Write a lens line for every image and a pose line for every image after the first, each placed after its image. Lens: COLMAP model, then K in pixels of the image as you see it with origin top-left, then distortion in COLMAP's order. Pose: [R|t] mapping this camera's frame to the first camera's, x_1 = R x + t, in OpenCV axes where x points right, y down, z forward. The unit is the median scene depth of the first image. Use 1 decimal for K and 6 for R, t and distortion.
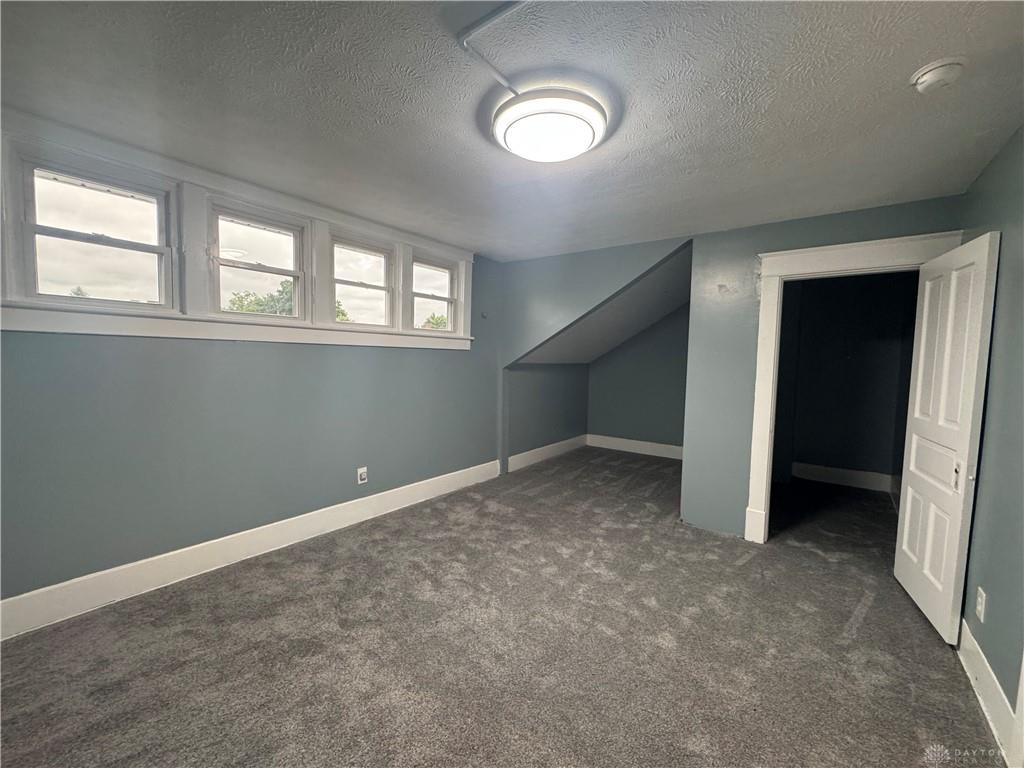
lens RADIAL K [[408.2, 0, 512.1], [0, 408.2, 383.1], [0, 0, 1]] dist [-0.006222, 0.001063]
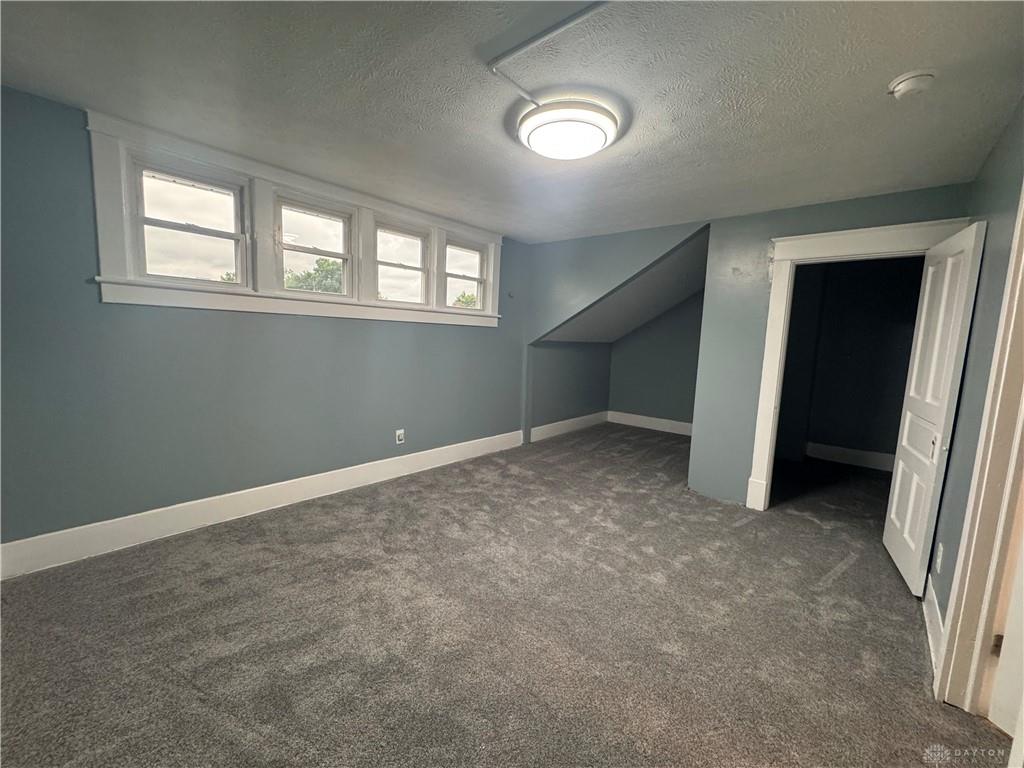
lens RADIAL K [[408.2, 0, 511.2], [0, 408.2, 383.3], [0, 0, 1]] dist [-0.006222, 0.001063]
pose [[0.997181, 0.025030, -0.070735, 0.024406], [-0.021448, 0.998471, 0.050950, 0.020608], [0.071902, -0.049289, 0.996193, -0.140207]]
